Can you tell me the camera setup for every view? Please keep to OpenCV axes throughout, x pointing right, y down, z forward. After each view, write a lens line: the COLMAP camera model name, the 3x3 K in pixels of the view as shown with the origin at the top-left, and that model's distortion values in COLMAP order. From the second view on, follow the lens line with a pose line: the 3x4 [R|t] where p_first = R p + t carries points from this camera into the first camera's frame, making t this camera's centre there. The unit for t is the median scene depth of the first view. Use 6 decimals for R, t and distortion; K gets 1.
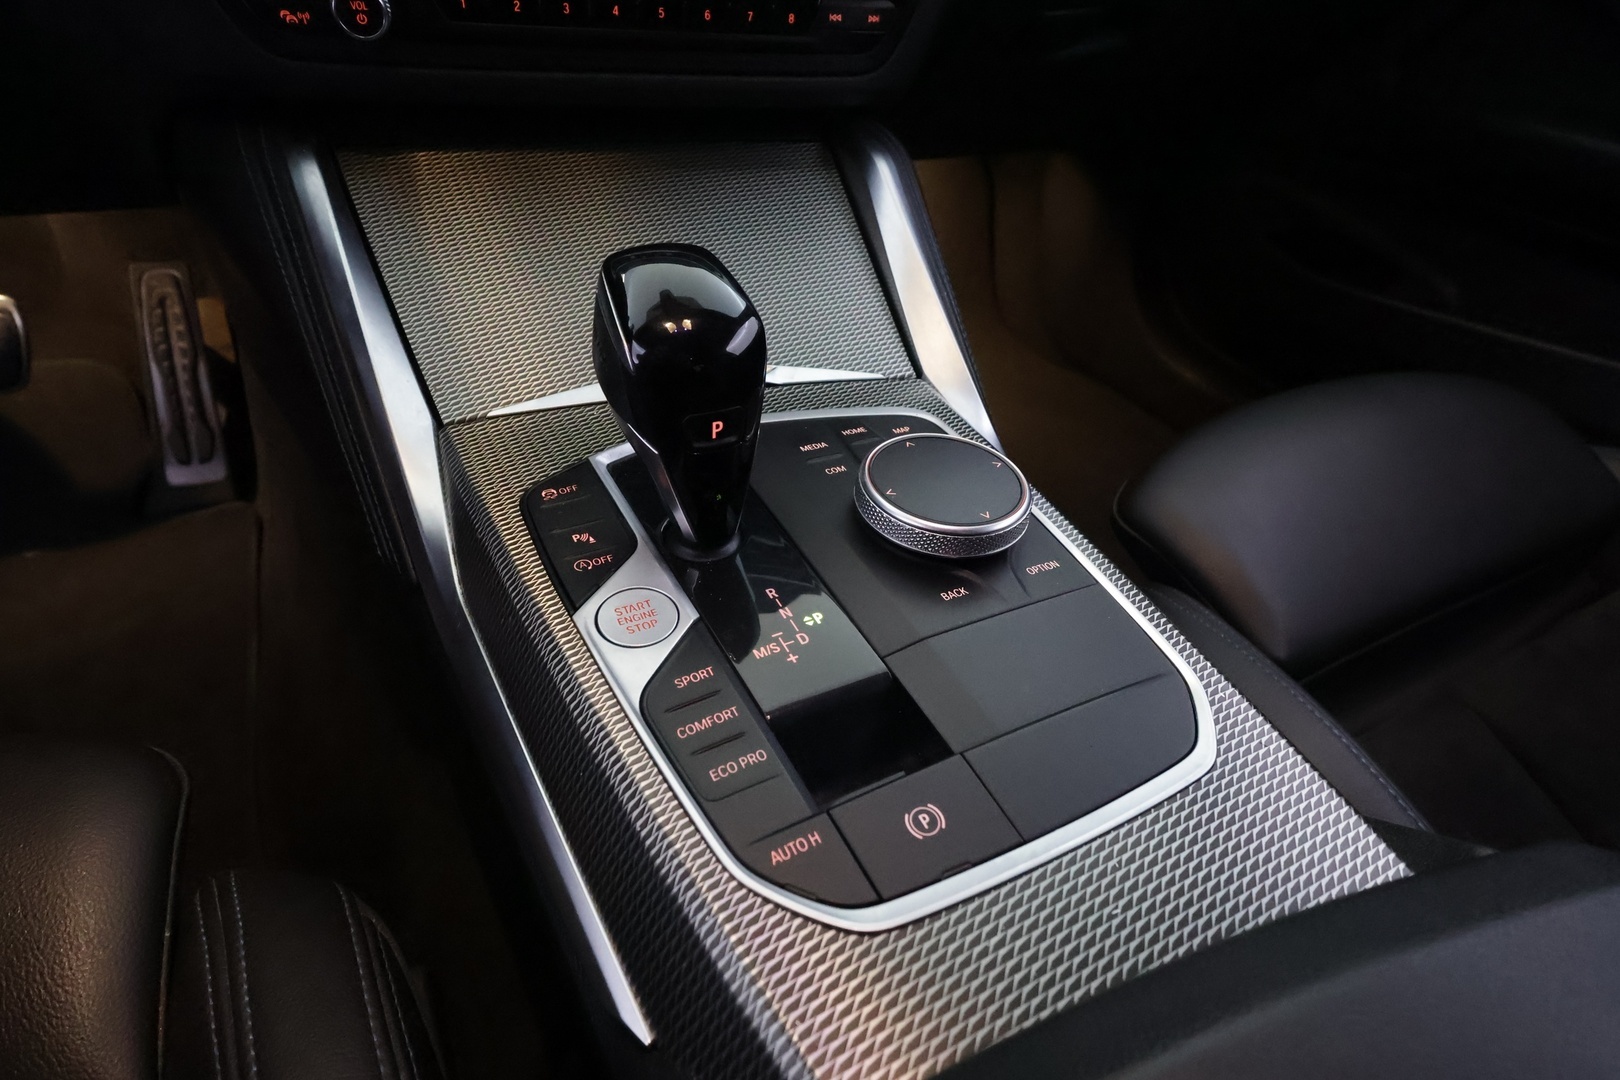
lens RADIAL K [[850.4, 0, 810.0], [0, 850.4, 540.0], [0, 0, 1]] dist [0.008115, 0.000815]
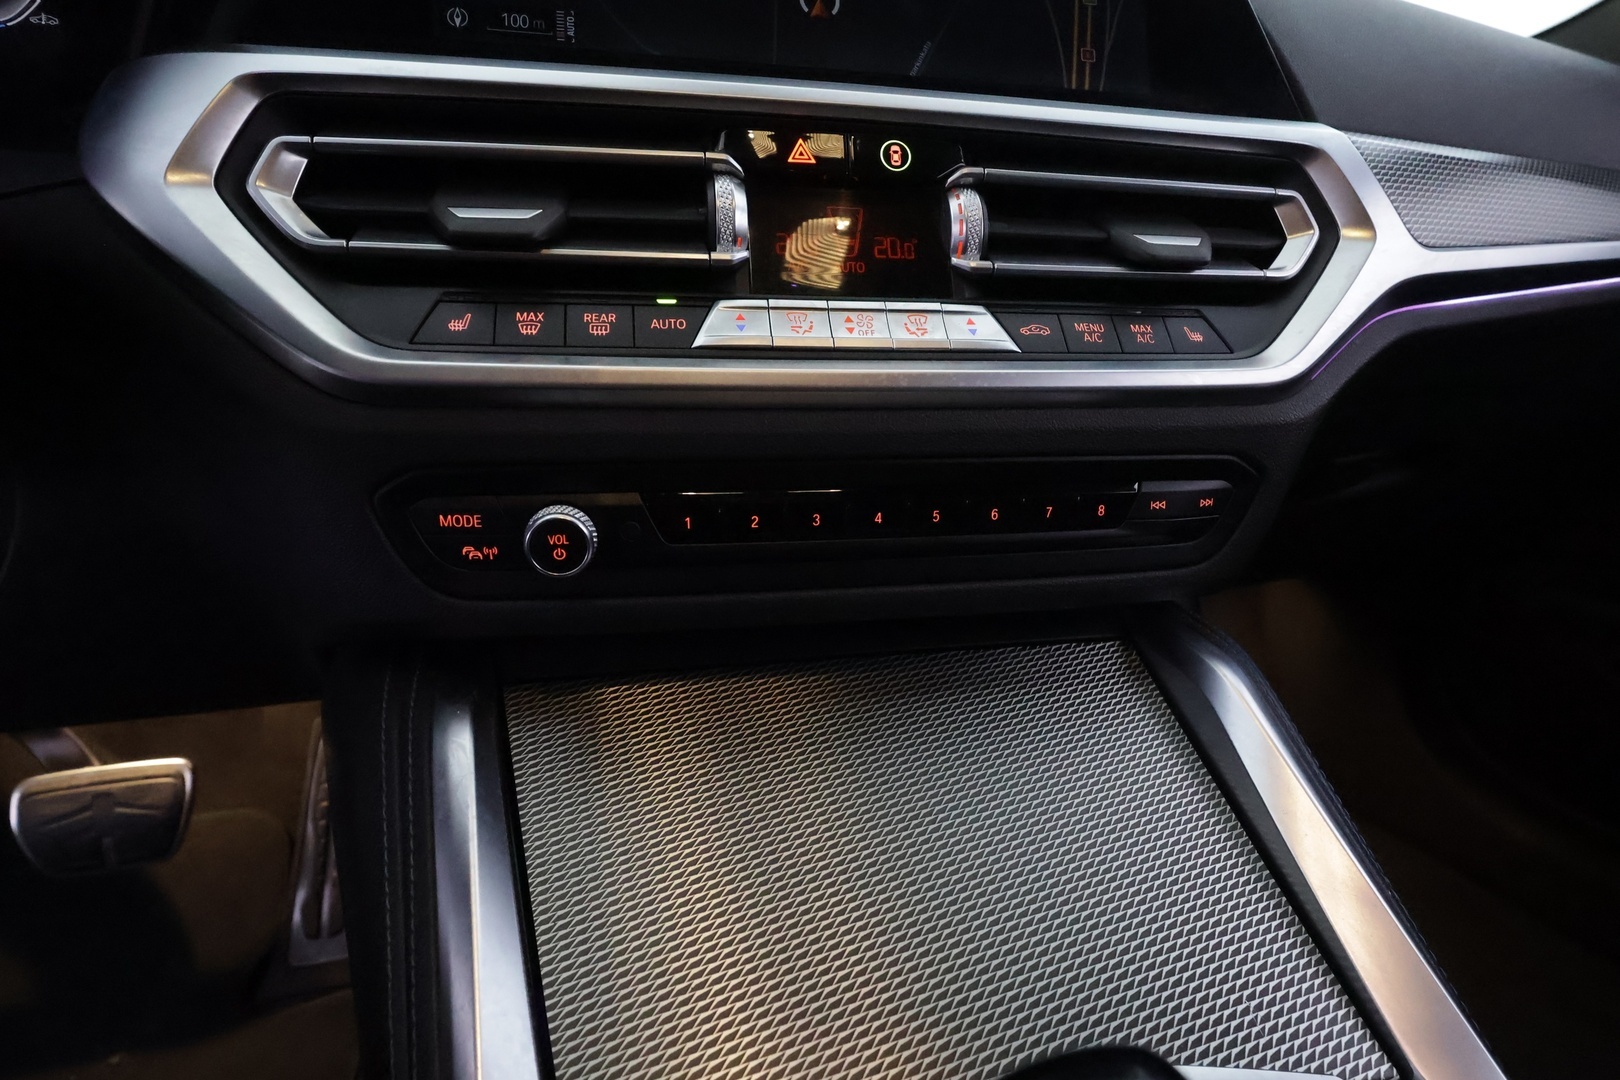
lens RADIAL K [[798.9, 0, 810.0], [0, 798.9, 540.0], [0, 0, 1]] dist [0.001106, 0.000057]
pose [[0.986622, -0.024583, -0.161159, -0.164617], [-0.041128, 0.919053, -0.391982, -0.304363], [0.157750, 0.393366, 0.905747, 0.335919]]
